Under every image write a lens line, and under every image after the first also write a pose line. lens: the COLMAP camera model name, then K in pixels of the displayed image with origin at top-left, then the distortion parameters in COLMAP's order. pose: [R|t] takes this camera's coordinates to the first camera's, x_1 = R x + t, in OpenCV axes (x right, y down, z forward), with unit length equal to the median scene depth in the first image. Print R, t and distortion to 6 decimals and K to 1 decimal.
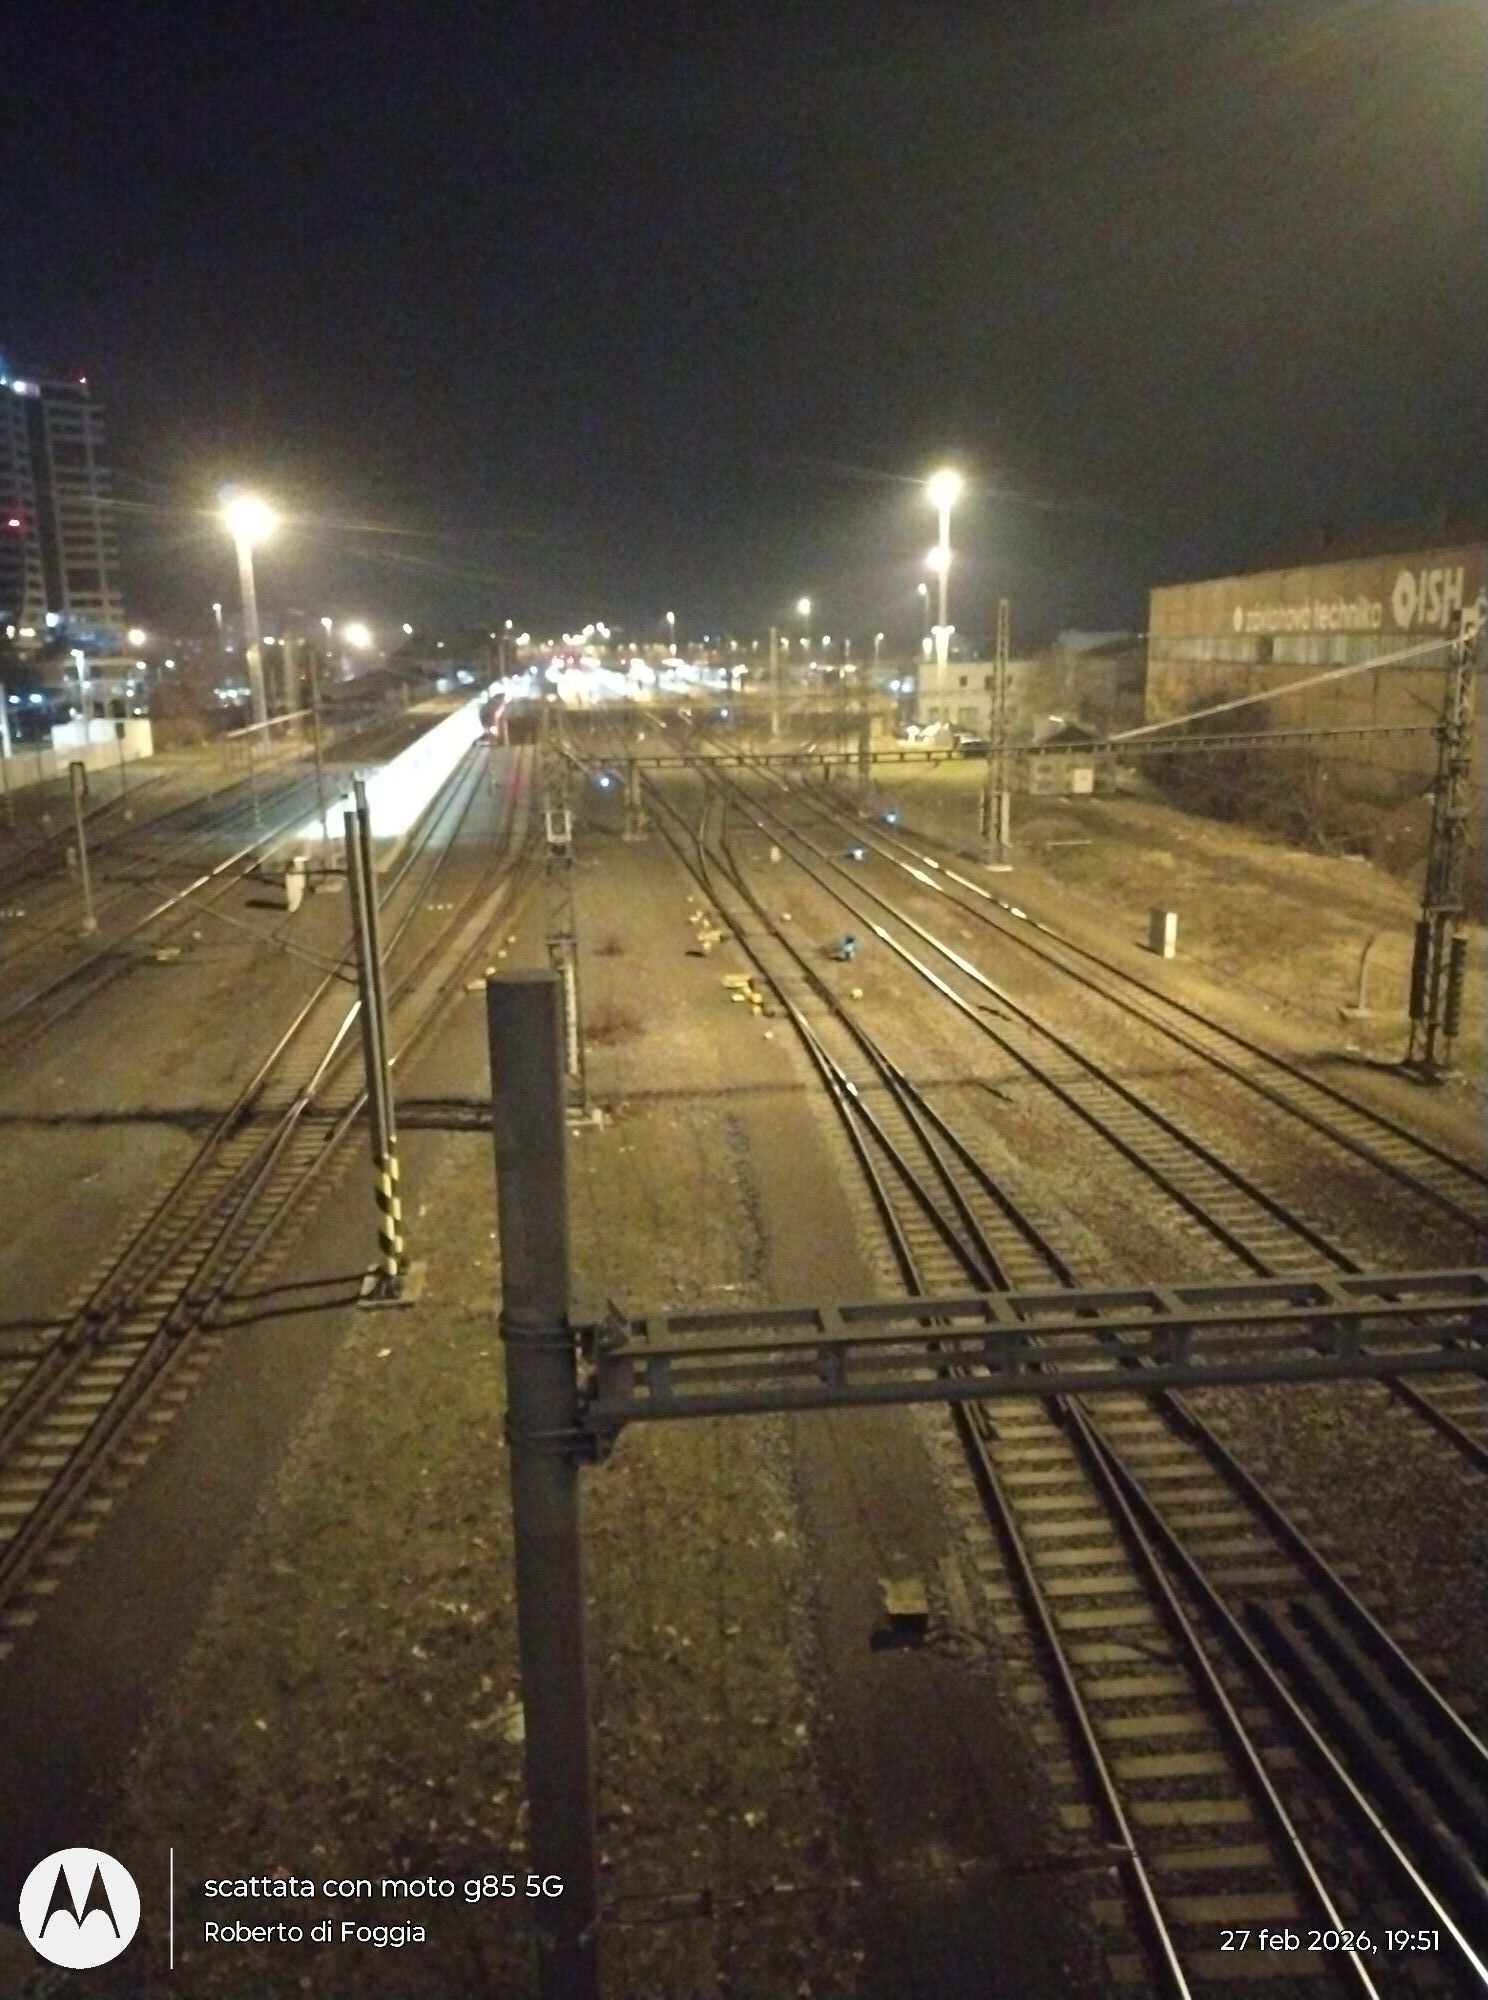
lens RADIAL K [[1528.1, 0, 749.3], [0, 1528.1, 1009.3], [0, 0, 1]] dist [0.137147, -0.265766]
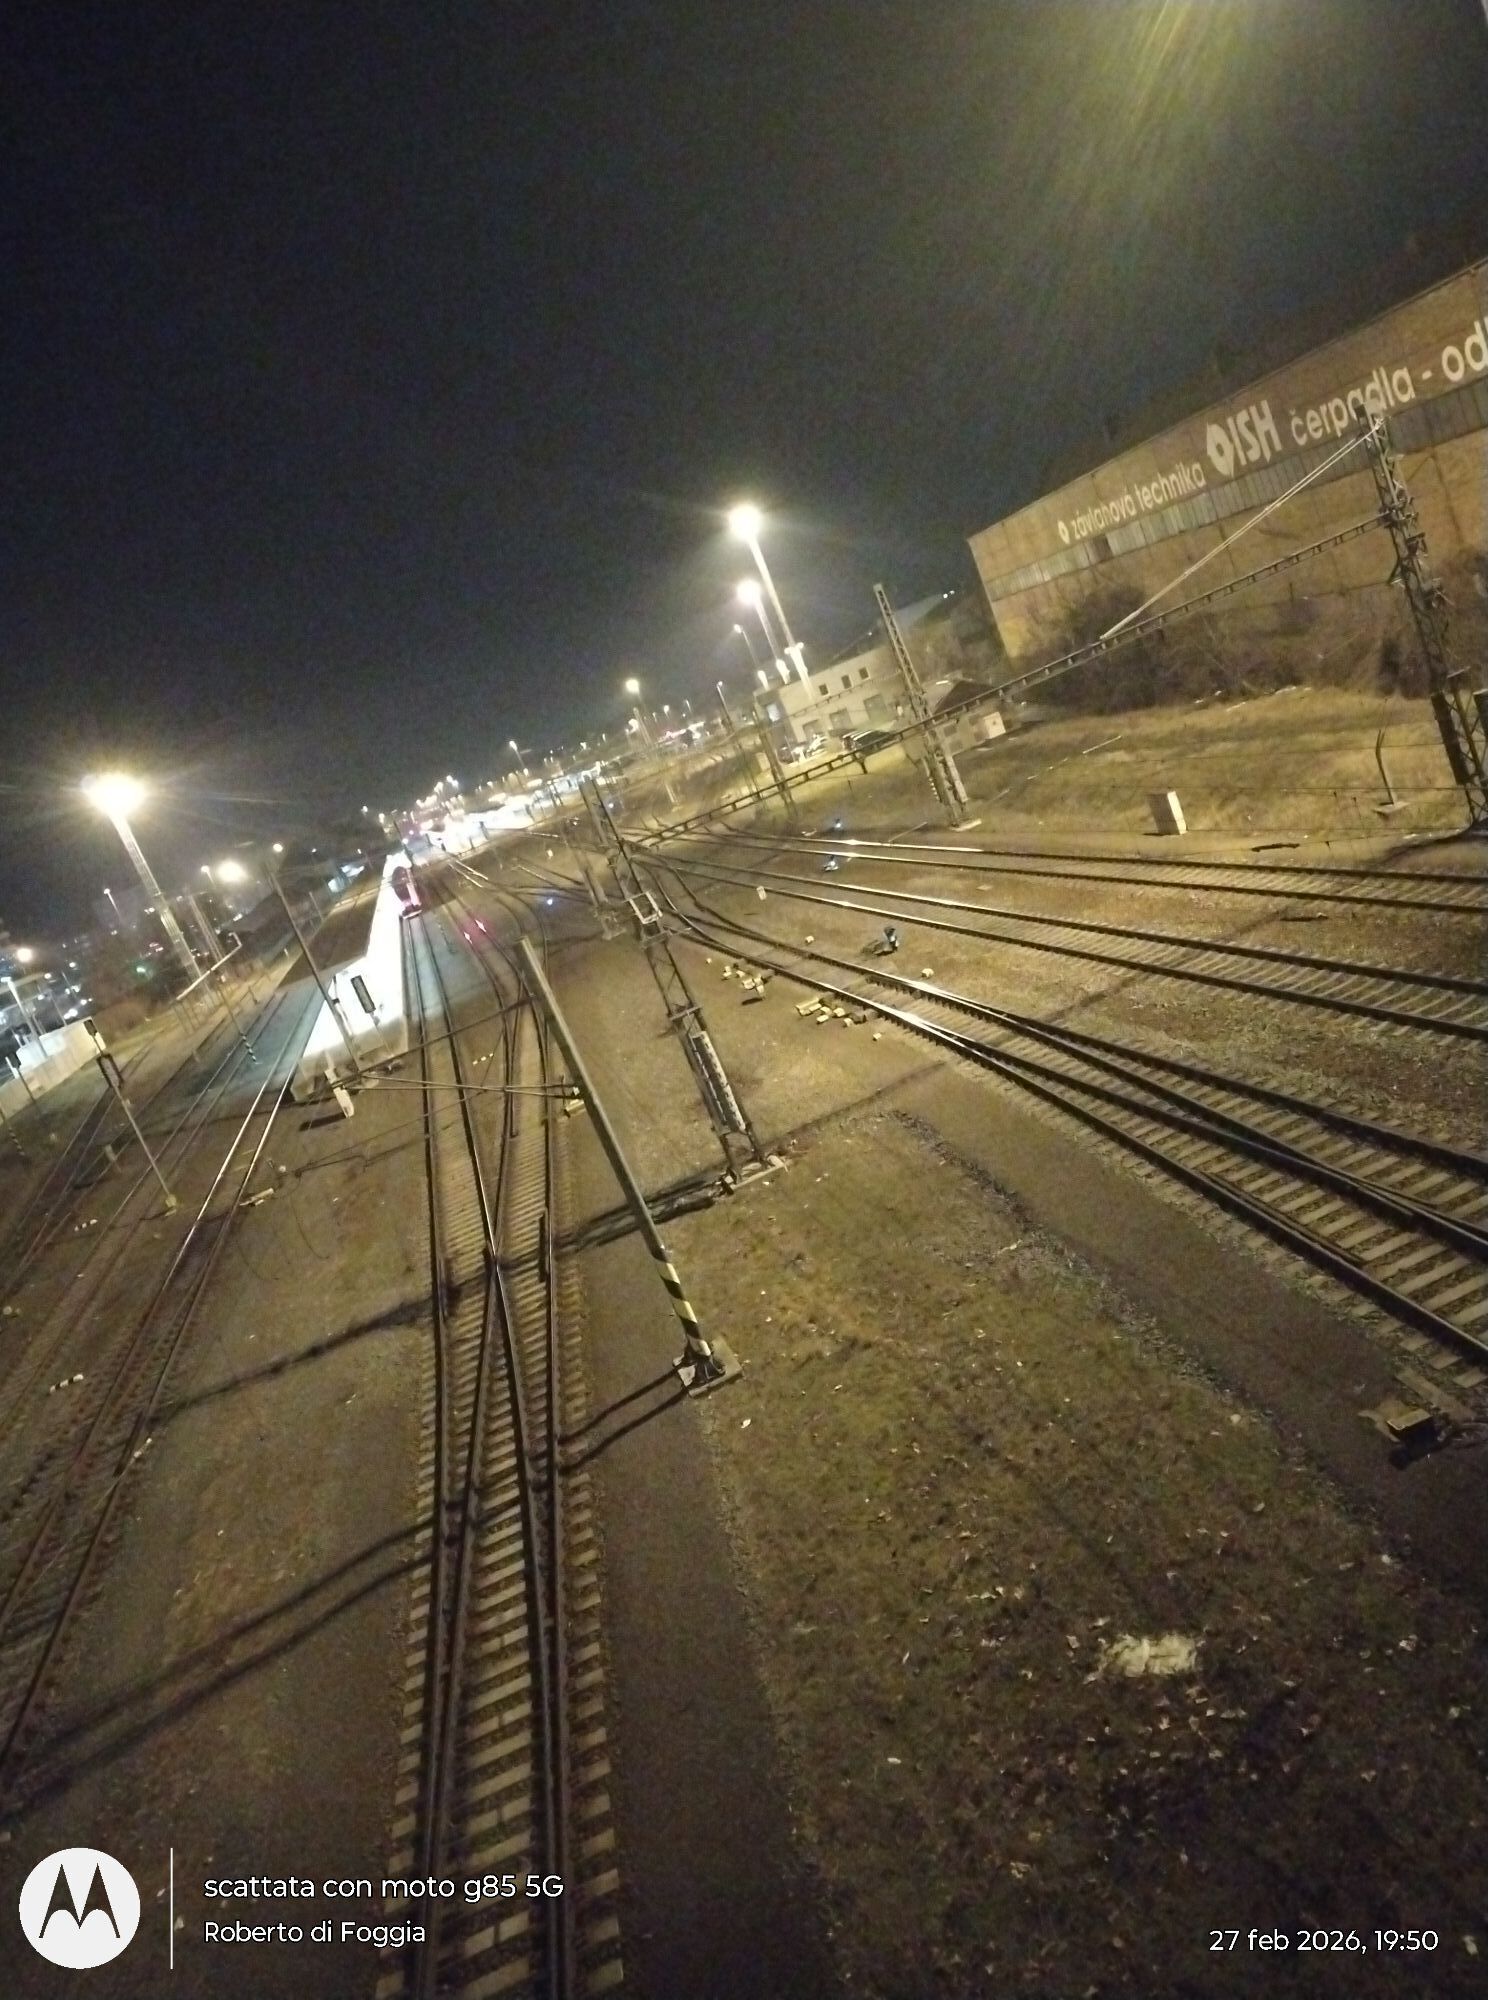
lens RADIAL K [[1517.3, 0, 741.1], [0, 1517.3, 981.4], [0, 0, 1]] dist [0.136000, -0.230681]
pose [[0.928412, -0.369609, 0.037947, -0.105797], [0.371218, 0.927057, -0.052558, 0.003134], [-0.015753, 0.062882, 0.997897, -0.012973]]
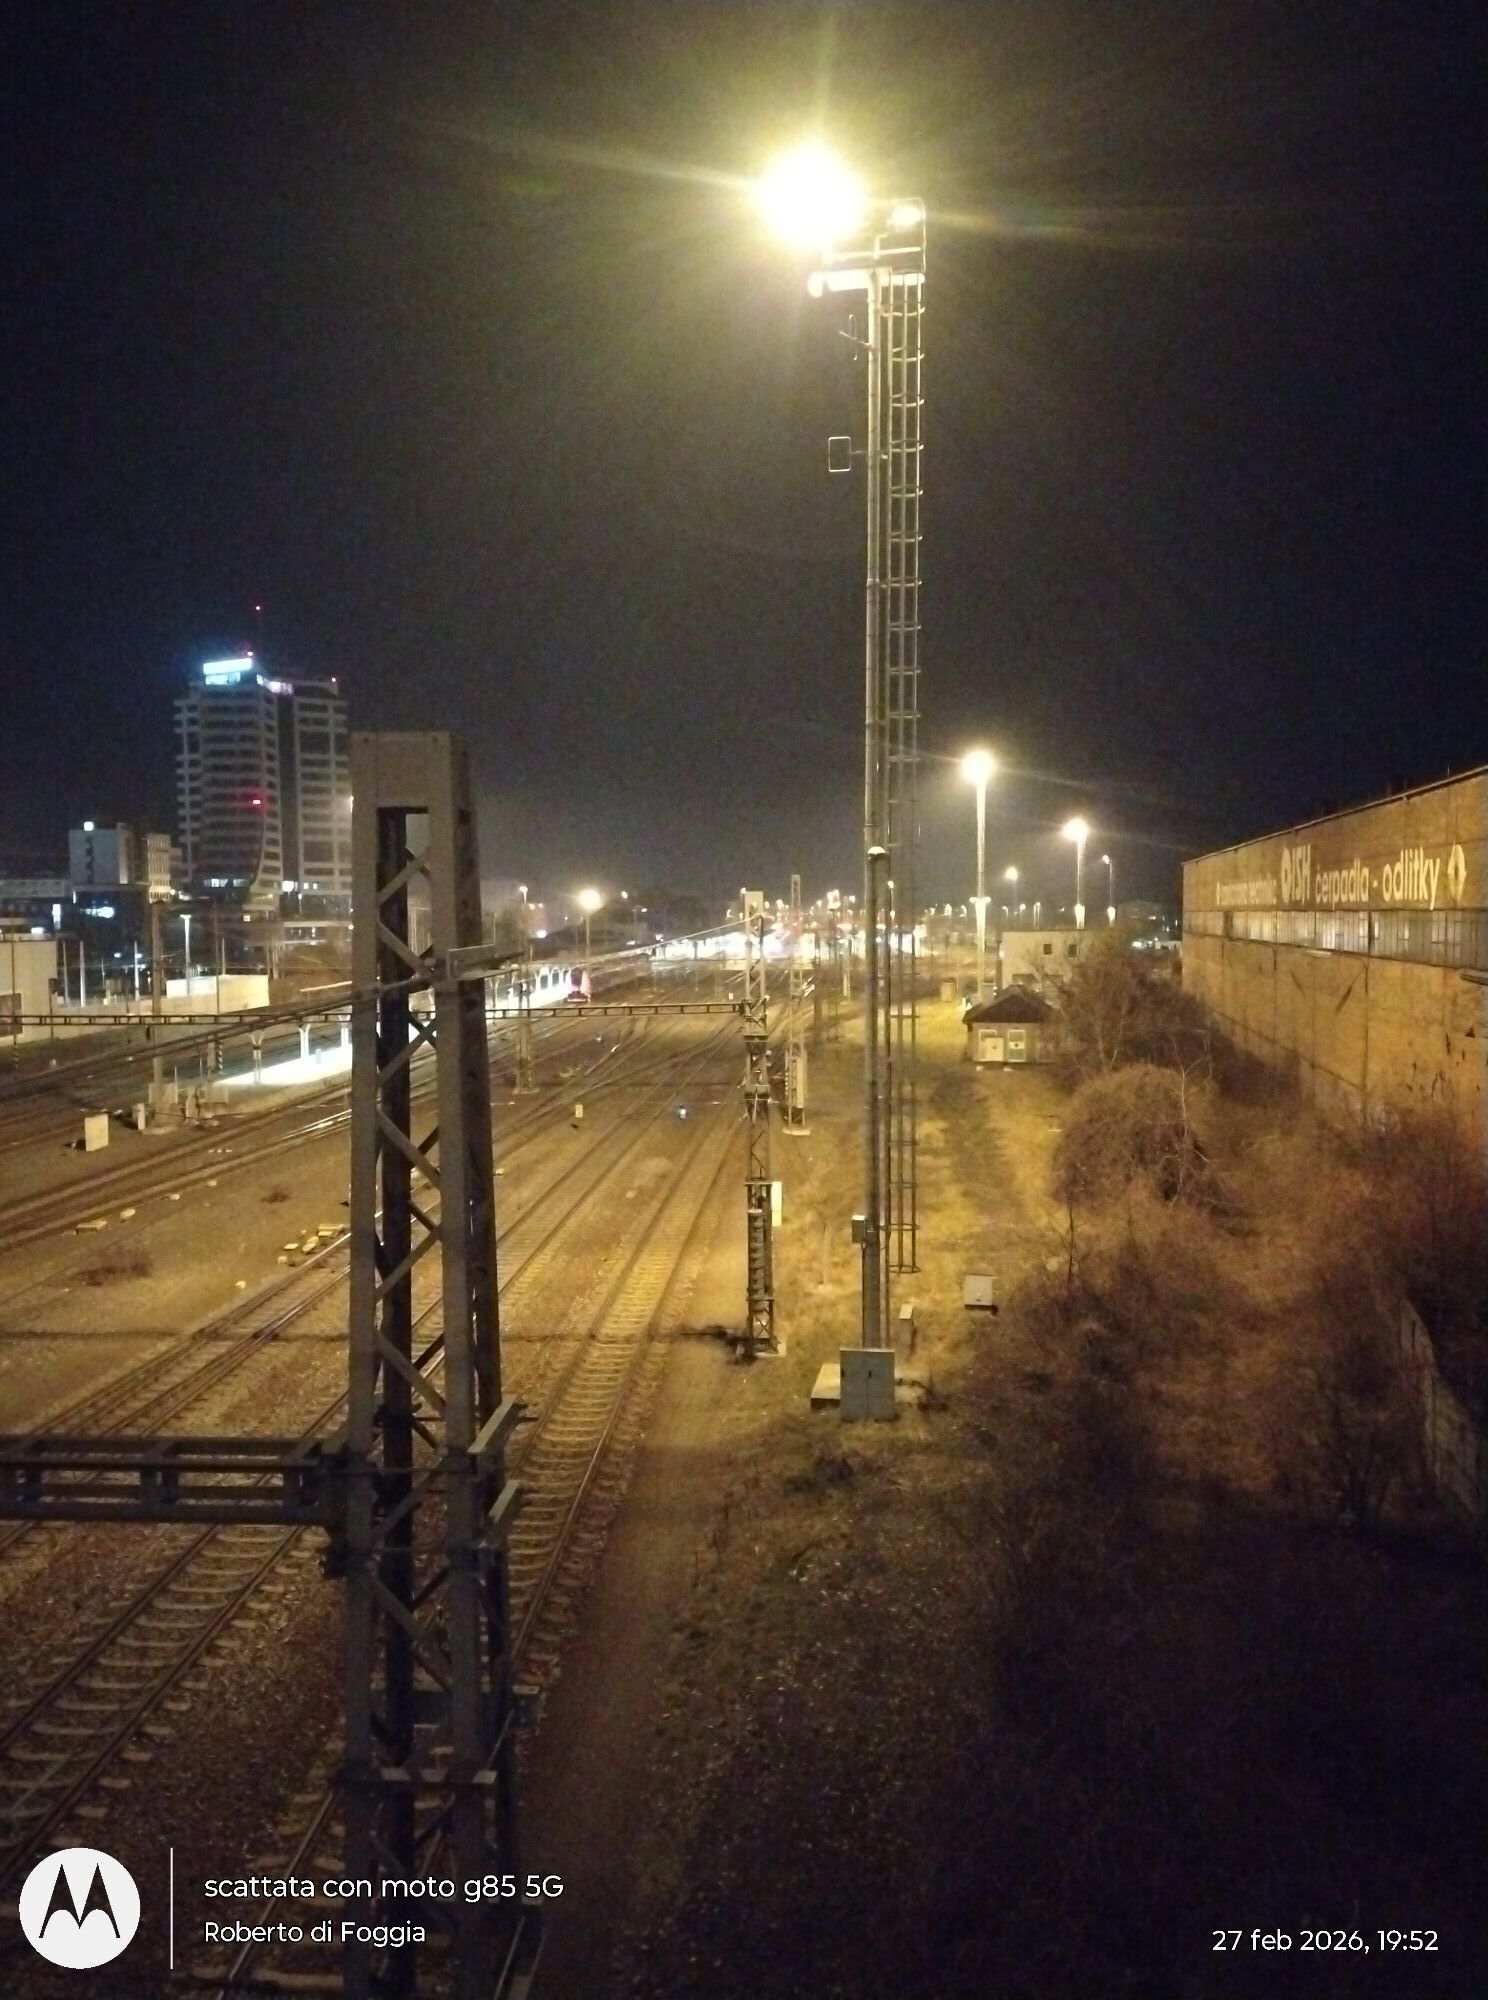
lens RADIAL K [[1526.7, 0, 724.6], [0, 1526.7, 1007.9], [0, 0, 1]] dist [0.140297, -0.242125]
pose [[0.980854, 0.020855, -0.193625, 0.594903], [-0.052904, 0.985394, -0.161862, -0.019075], [0.187422, 0.169006, 0.967631, 0.035807]]
